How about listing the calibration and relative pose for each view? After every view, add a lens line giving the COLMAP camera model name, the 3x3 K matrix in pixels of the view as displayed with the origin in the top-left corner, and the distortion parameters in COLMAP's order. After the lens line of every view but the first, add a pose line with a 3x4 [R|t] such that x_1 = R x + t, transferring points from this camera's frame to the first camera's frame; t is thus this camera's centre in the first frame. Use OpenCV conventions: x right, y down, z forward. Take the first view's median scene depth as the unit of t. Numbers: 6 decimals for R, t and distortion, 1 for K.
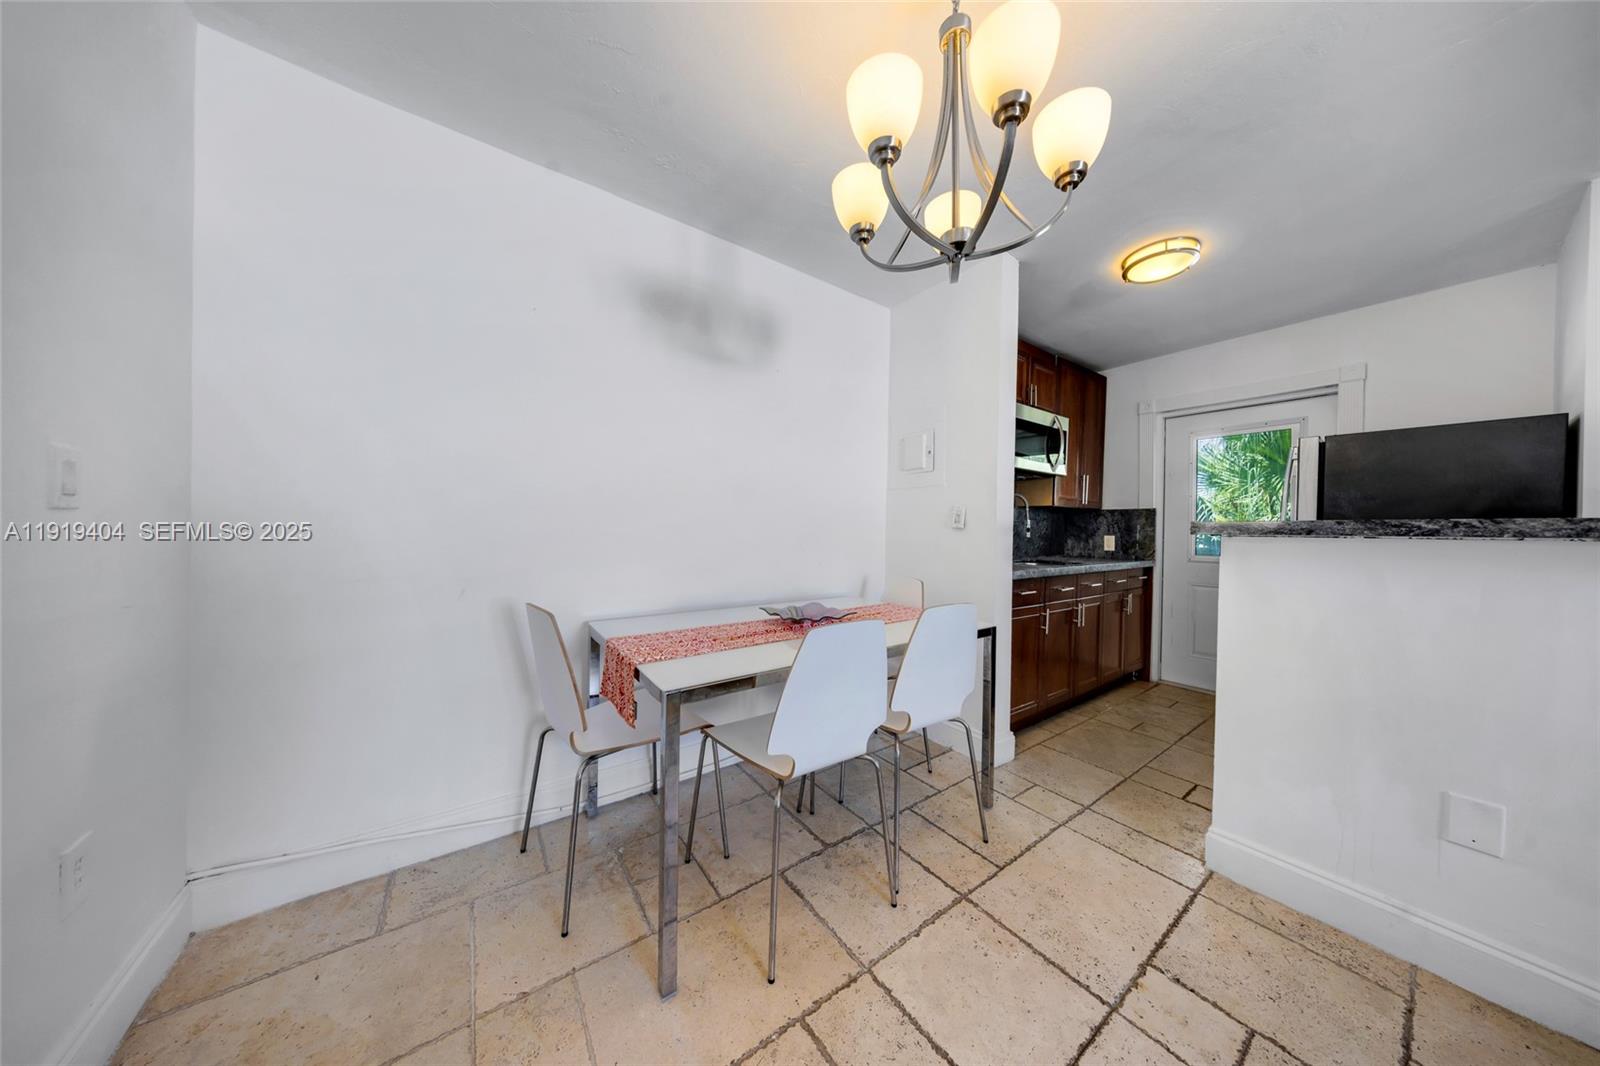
lens RADIAL K [[464.4, 0, 799.8], [0, 464.4, 532.8], [0, 0, 1]] dist [0.003743, -0.000342]
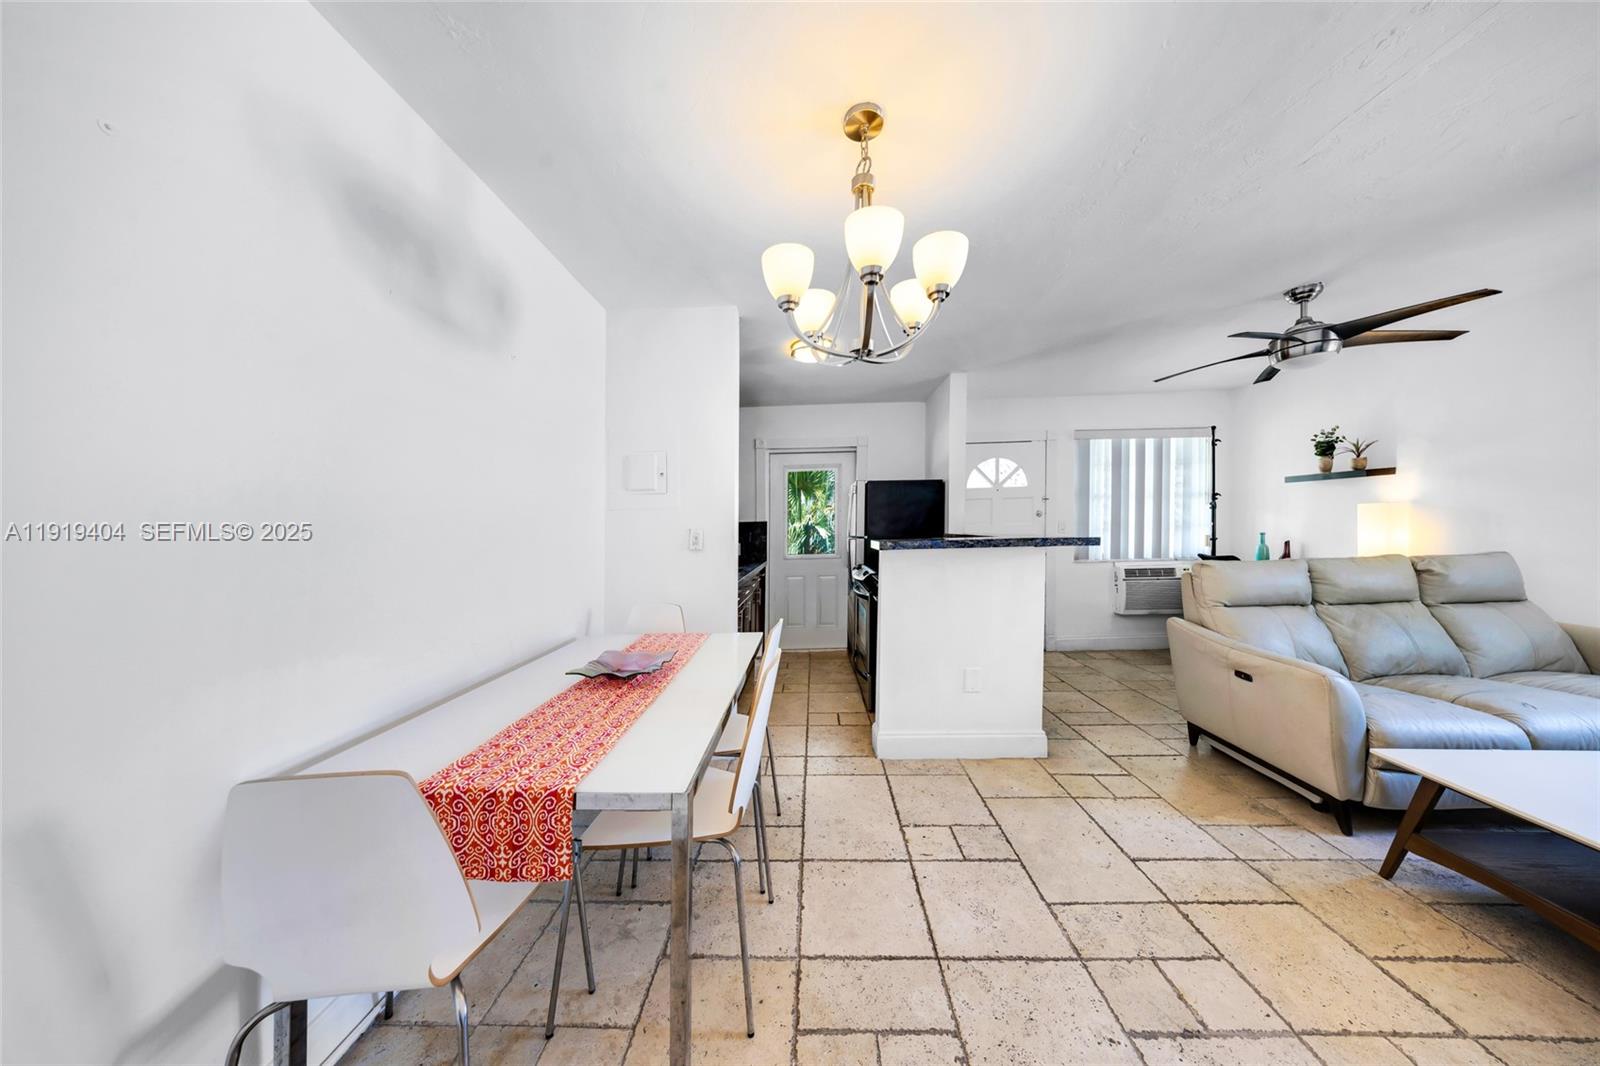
lens RADIAL K [[488.2, 0, 805.5], [0, 488.2, 536.2], [0, 0, 1]] dist [-0.001082, 0.000221]
pose [[0.599686, -0.038140, 0.799326, -0.505267], [0.036048, 0.999137, 0.020630, -0.068645], [-0.799423, 0.016442, 0.600544, 0.178419]]
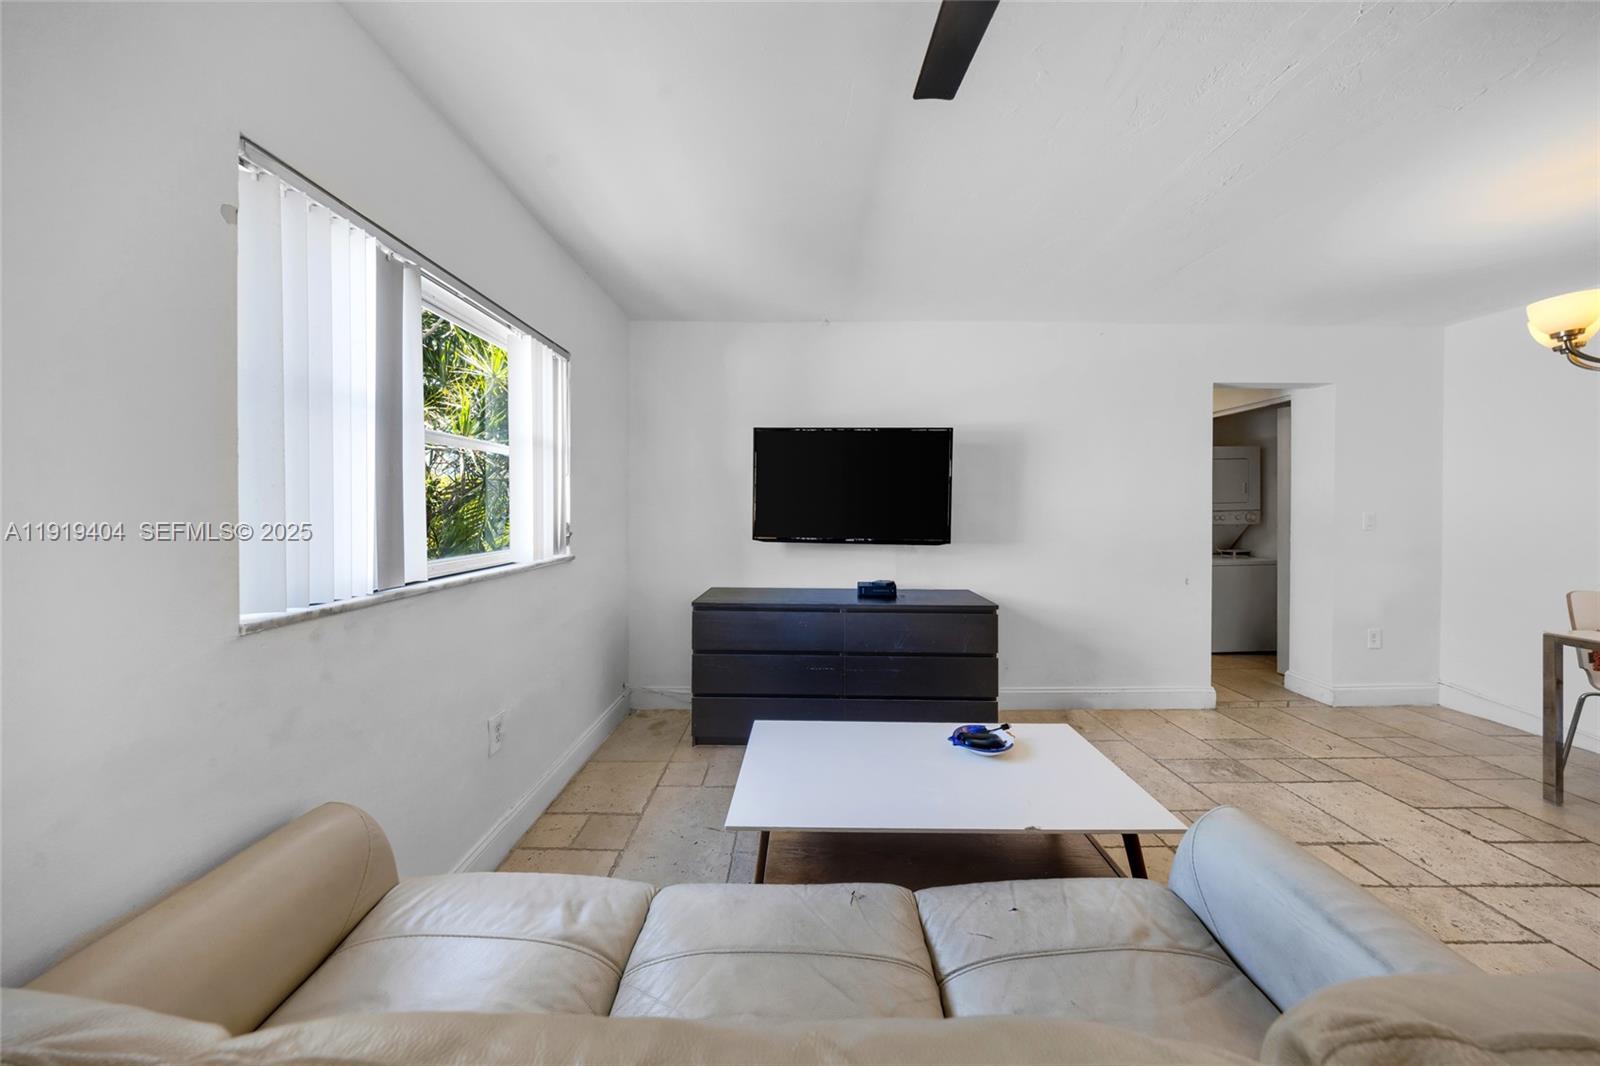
lens RADIAL K [[464.4, 0, 803.4], [0, 464.4, 512.1], [0, 0, 1]] dist [0.003743, -0.000342]
pose [[-0.581987, -0.002391, -0.813194, 1.813388], [-0.013779, 0.999881, 0.006922, -0.060513], [0.813081, 0.015234, -0.581951, -0.194578]]
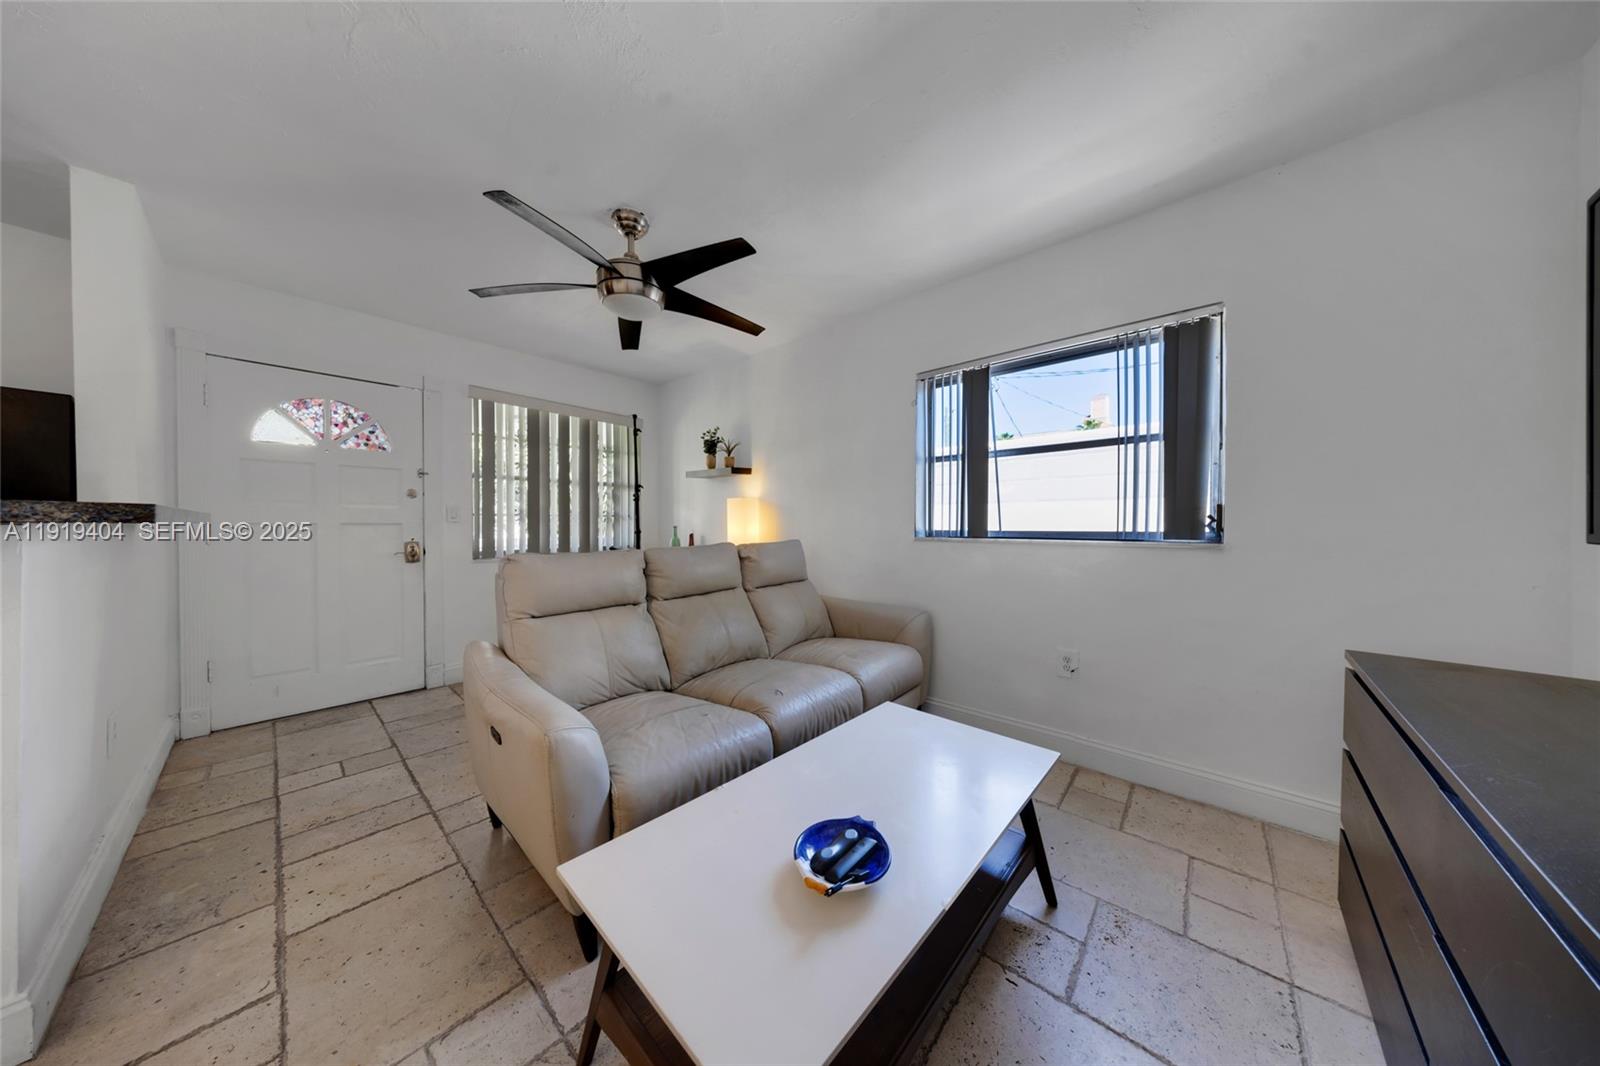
lens RADIAL K [[464.4, 0, 803.8], [0, 464.4, 529.2], [0, 0, 1]] dist [0.003743, -0.000342]
pose [[-0.228615, -0.019778, 0.973316, 0.334302], [0.006005, 0.999746, 0.021725, 0.013938], [-0.973498, 0.010812, -0.228438, -0.278213]]
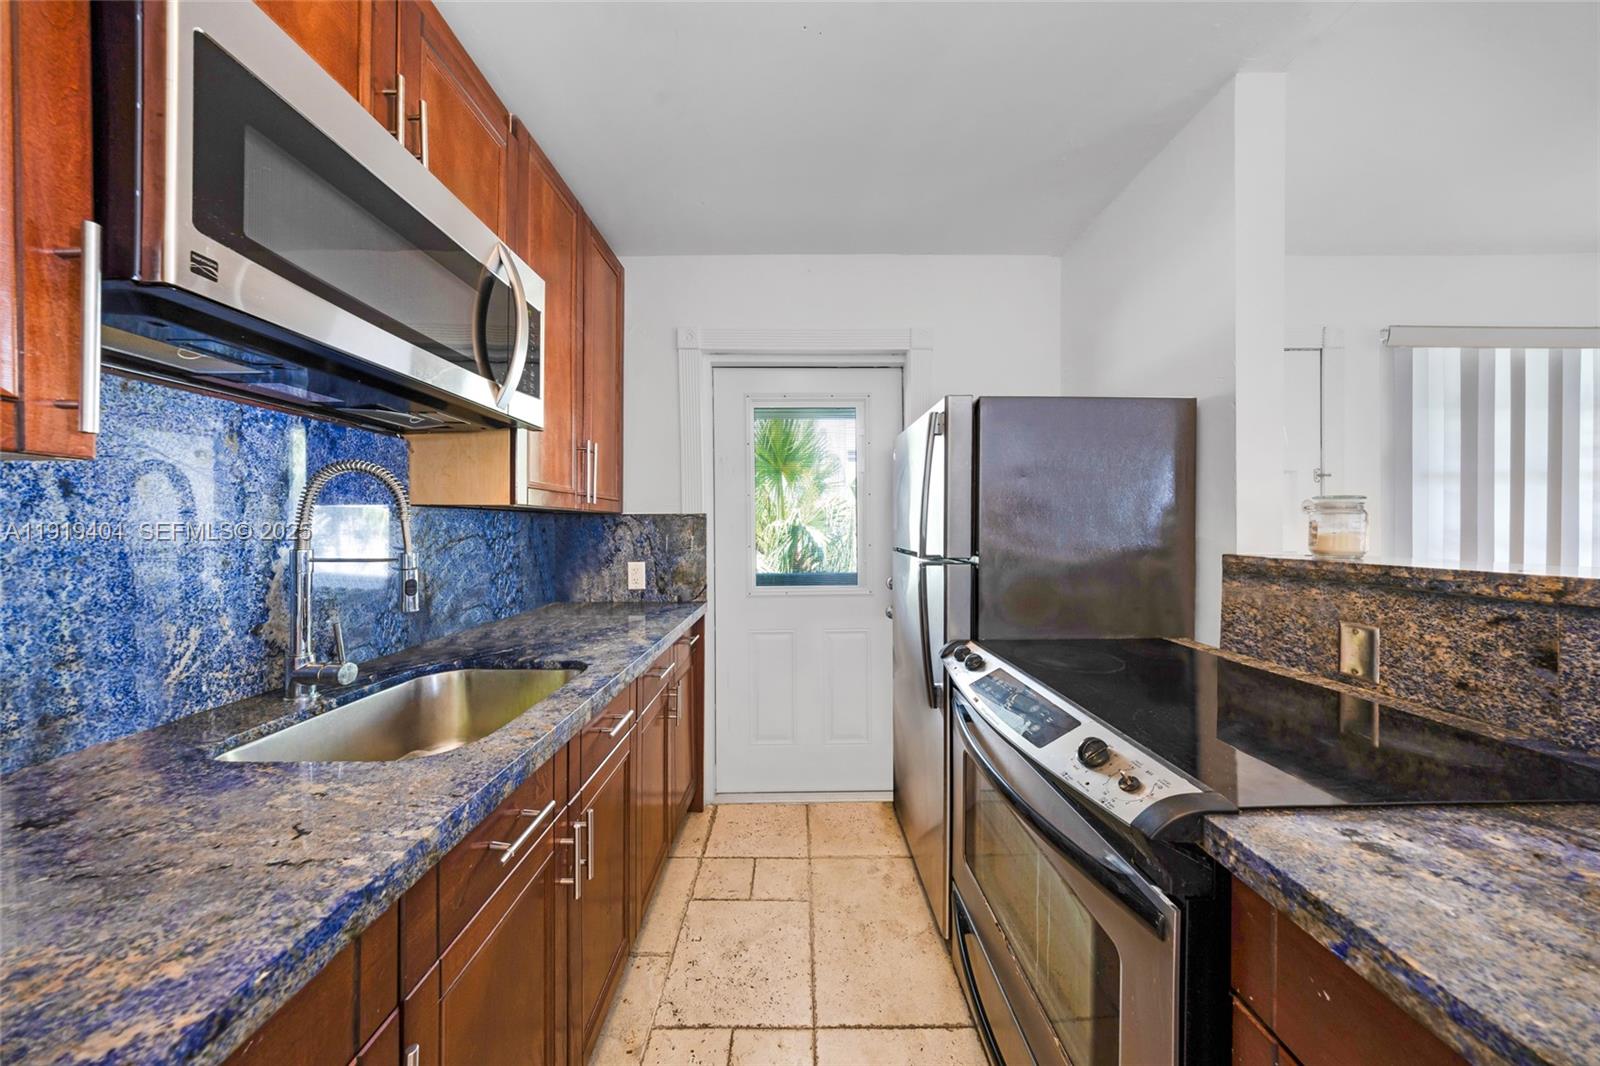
lens RADIAL K [[464.4, 0, 803.8], [0, 464.4, 528.3], [0, 0, 1]] dist [0.003743, -0.000342]
pose [[0.568836, -0.016367, 0.822288, 0.699719], [0.020818, 0.999768, 0.005498, -0.068240], [-0.822187, 0.013991, 0.569045, 1.120161]]
